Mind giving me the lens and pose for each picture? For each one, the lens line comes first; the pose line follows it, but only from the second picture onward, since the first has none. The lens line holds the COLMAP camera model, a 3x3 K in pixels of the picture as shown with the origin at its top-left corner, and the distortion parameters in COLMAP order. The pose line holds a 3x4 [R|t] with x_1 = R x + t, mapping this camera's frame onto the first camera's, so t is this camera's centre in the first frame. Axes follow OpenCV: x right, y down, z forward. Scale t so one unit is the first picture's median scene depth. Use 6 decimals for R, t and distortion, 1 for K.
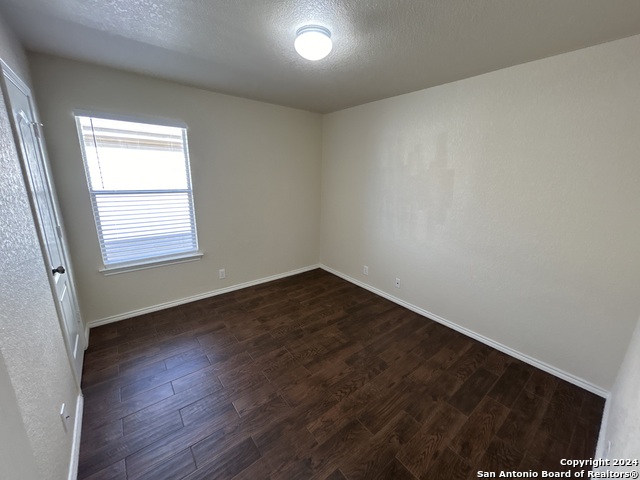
lens RADIAL K [[258.3, 0, 320.1], [0, 258.3, 236.1], [0, 0, 1]] dist [0.034460, 0.000105]
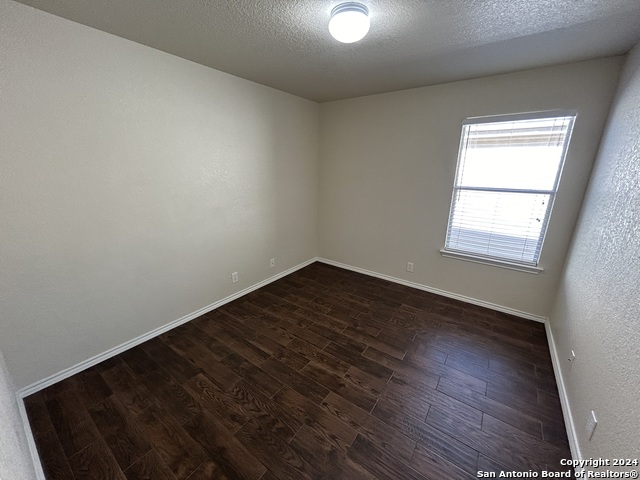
lens RADIAL K [[256.5, 0, 320.0], [0, 256.5, 240.0], [0, 0, 1]] dist [0.000900, 0.000149]
pose [[0.257211, 0.253986, -0.932381, 0.138450], [-0.229905, 0.953223, 0.196241, -0.023816], [0.938609, 0.163883, 0.303572, 0.098870]]
